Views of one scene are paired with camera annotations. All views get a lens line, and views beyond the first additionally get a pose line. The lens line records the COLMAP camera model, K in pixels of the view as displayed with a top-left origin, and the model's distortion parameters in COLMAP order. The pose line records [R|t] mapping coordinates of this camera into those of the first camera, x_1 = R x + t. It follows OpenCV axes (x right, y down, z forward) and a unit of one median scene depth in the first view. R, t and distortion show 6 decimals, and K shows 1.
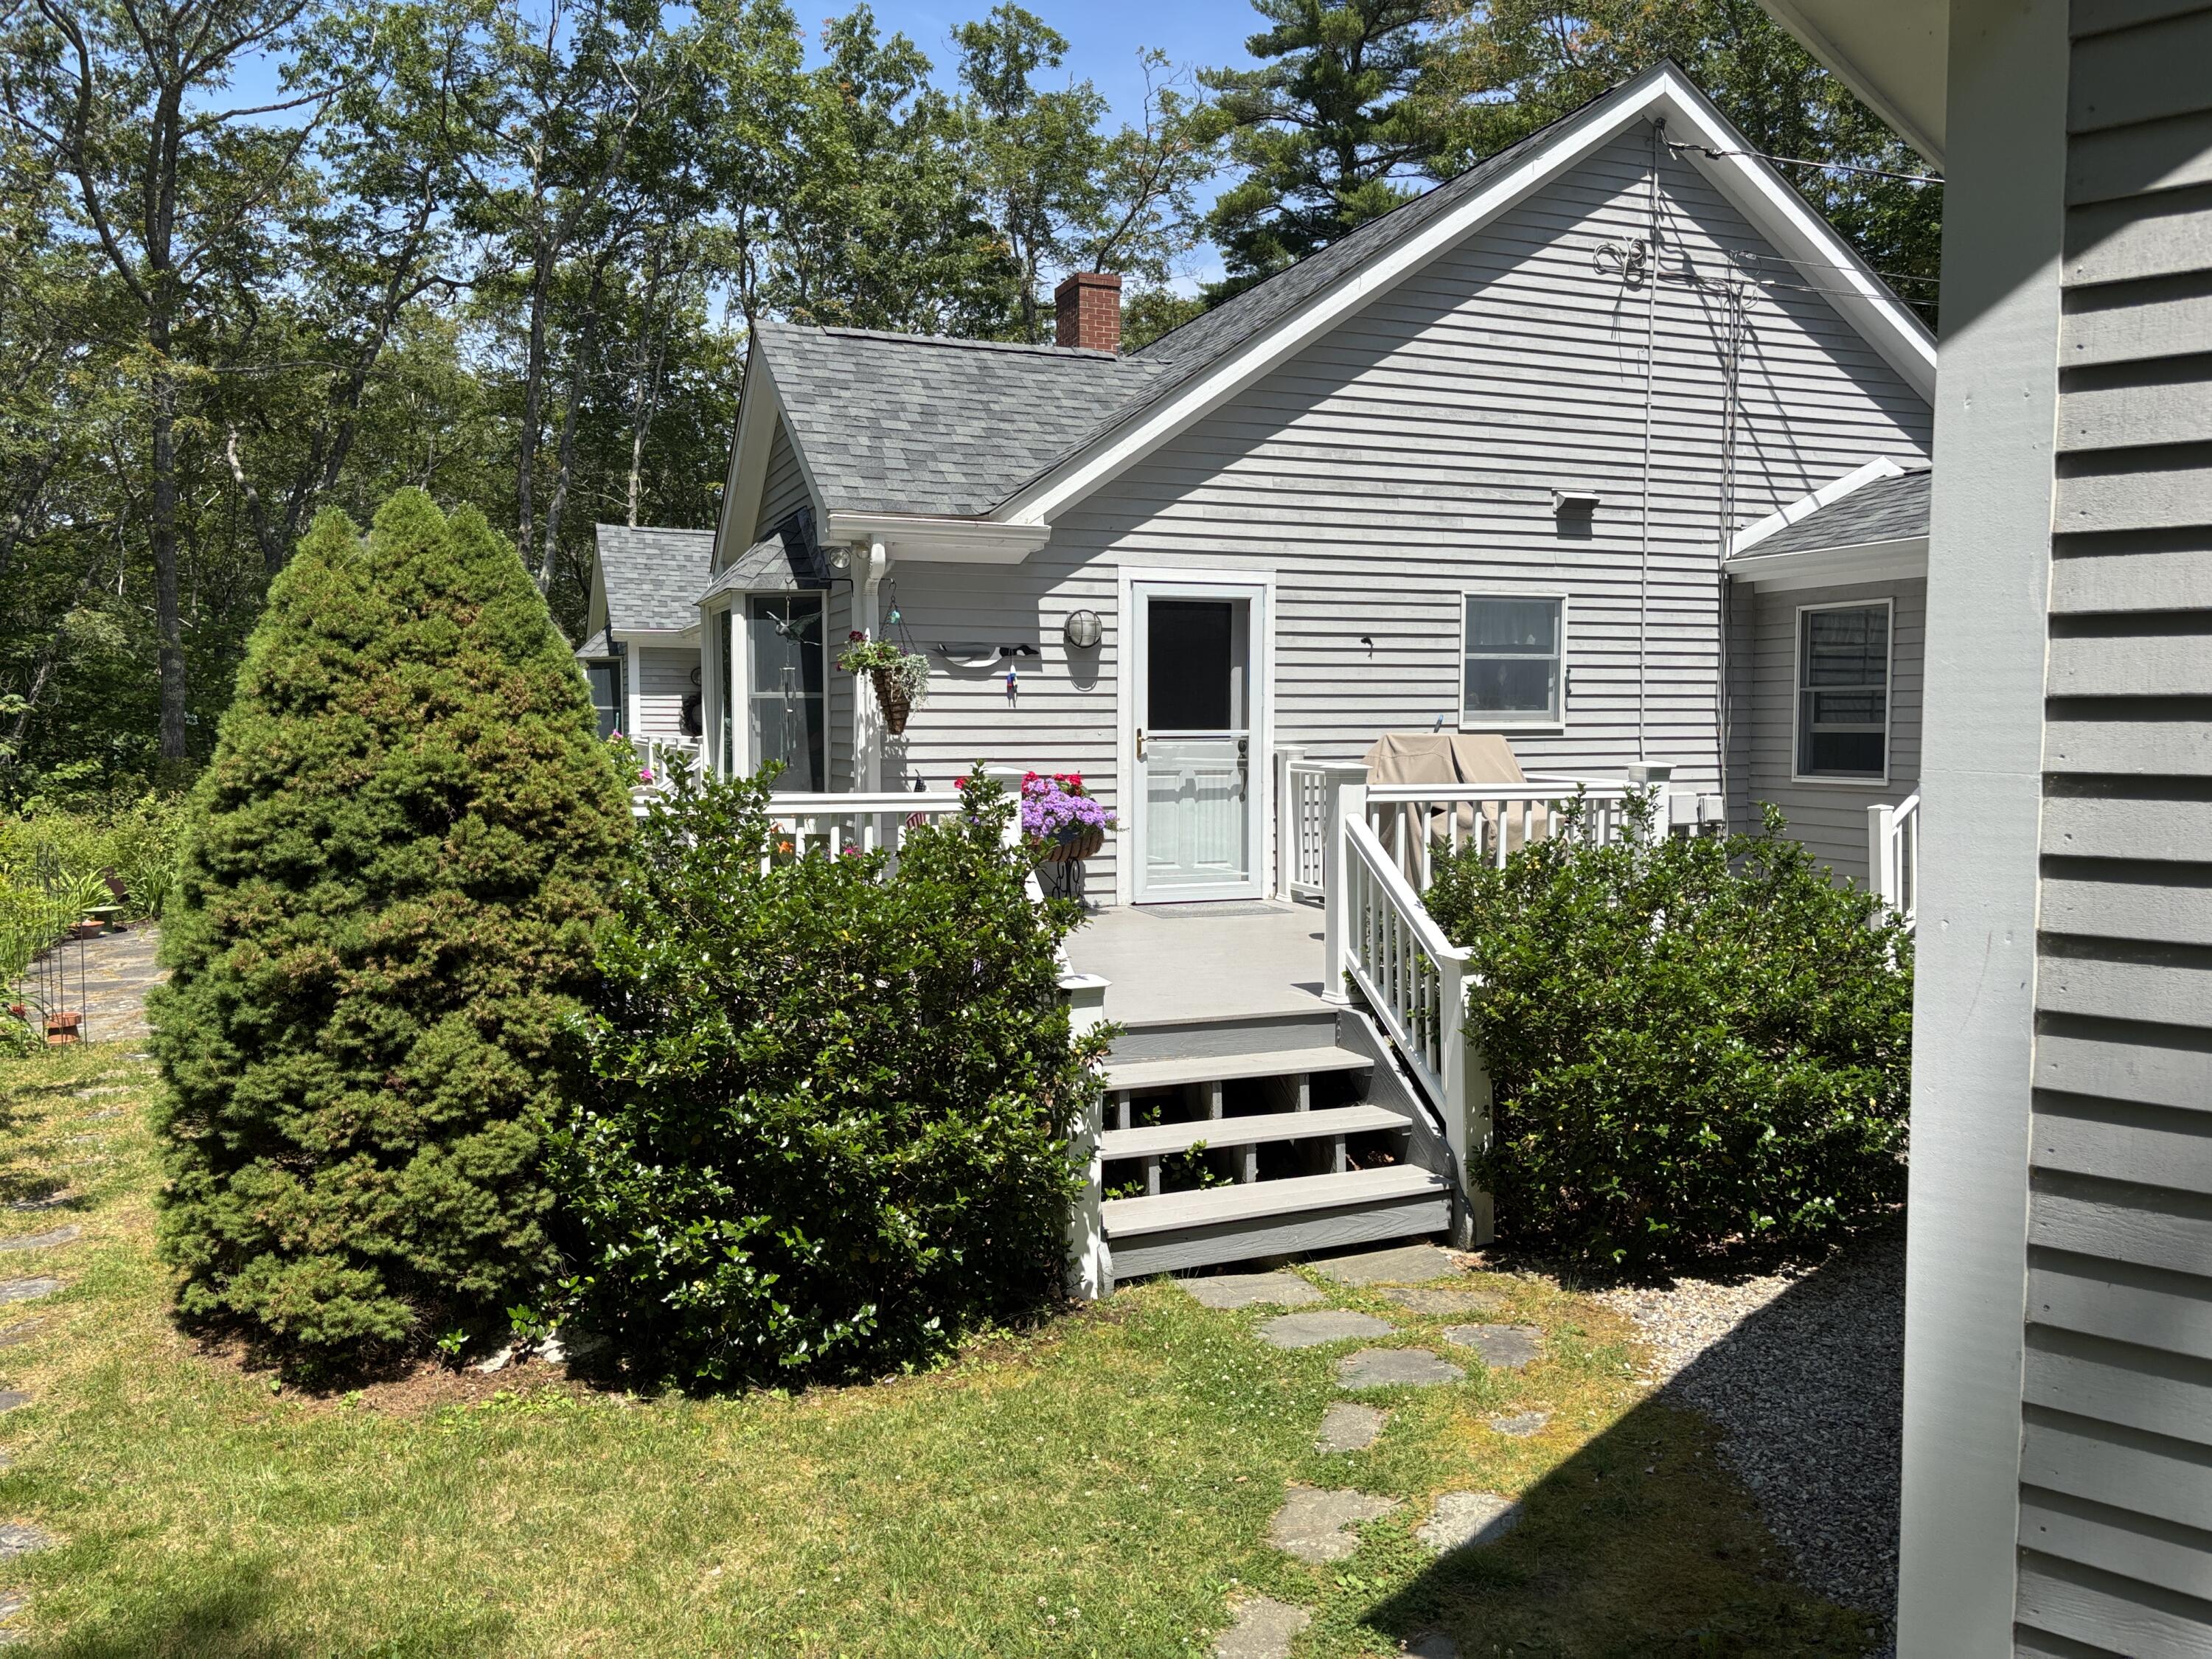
lens RADIAL K [[1692.3, 0, 1119.0], [0, 1692.3, 797.2], [0, 0, 1]] dist [0.001742, -0.003628]
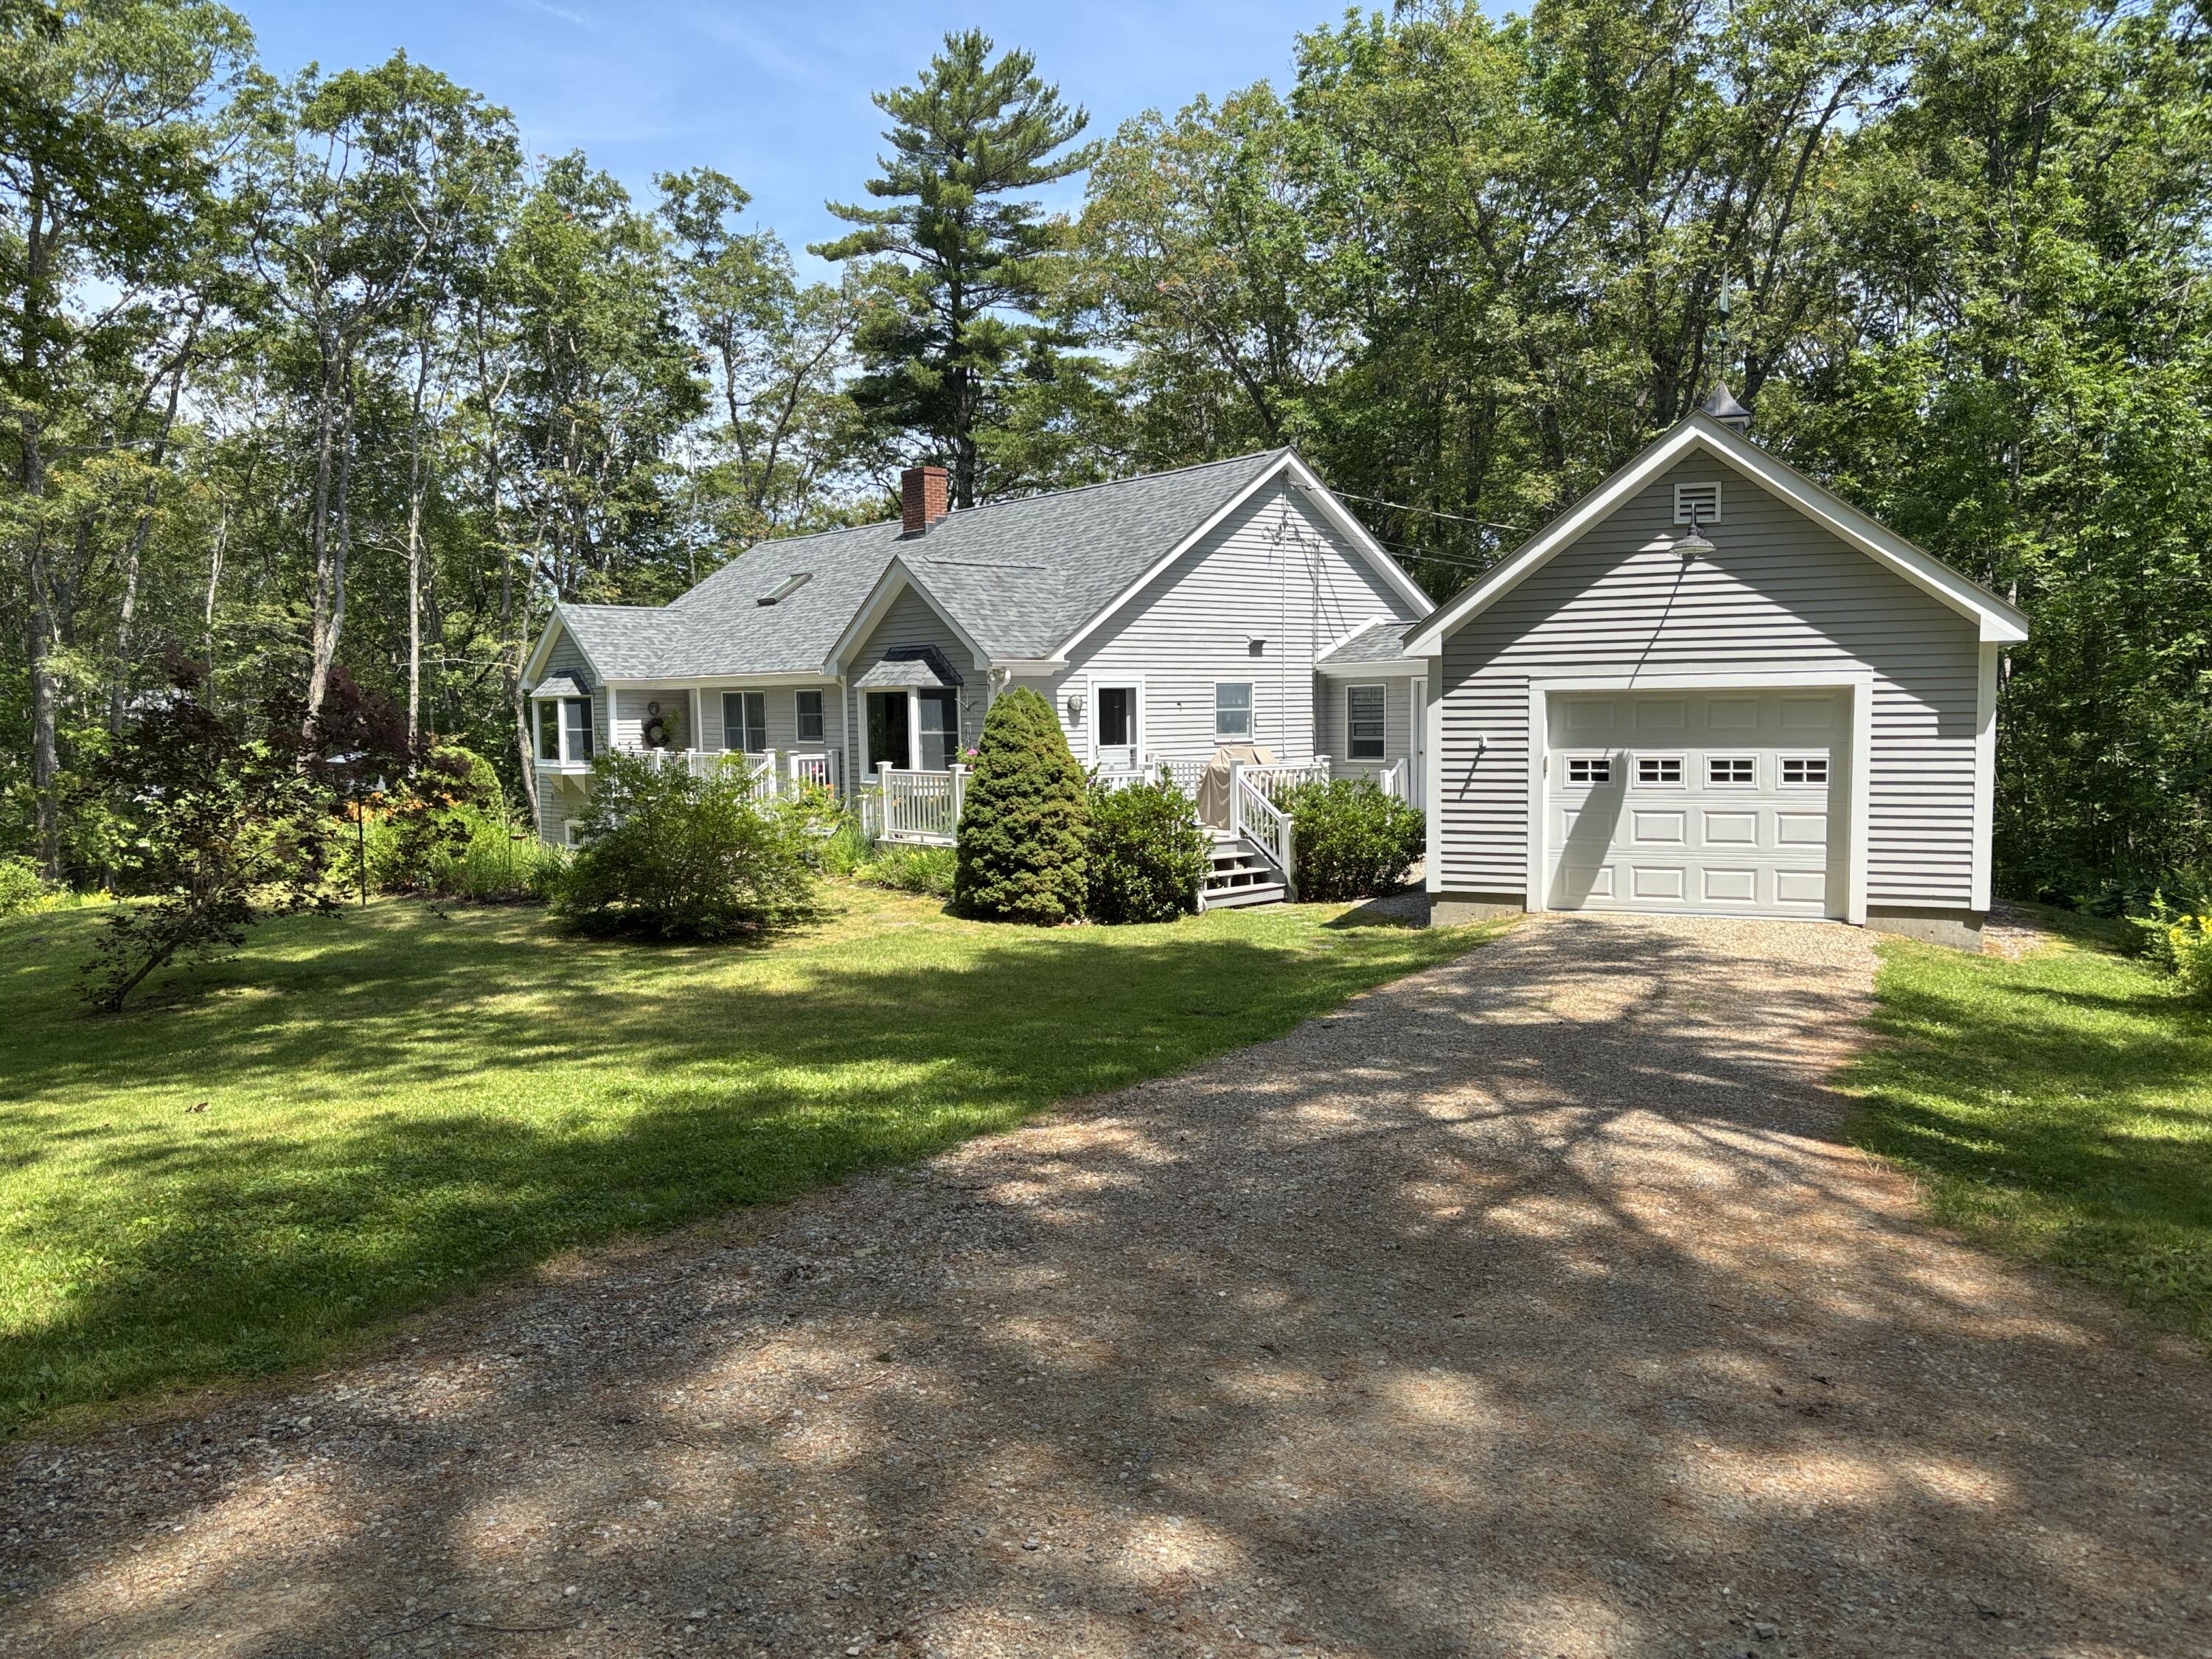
lens RADIAL K [[1692.3, 0, 1108.2], [0, 1692.3, 826.4], [0, 0, 1]] dist [0.001742, -0.003628]
pose [[0.954503, -0.031581, 0.296526, -0.609289], [0.024765, 0.999336, 0.026717, 0.008724], [-0.297173, -0.018158, 0.954651, -1.127092]]
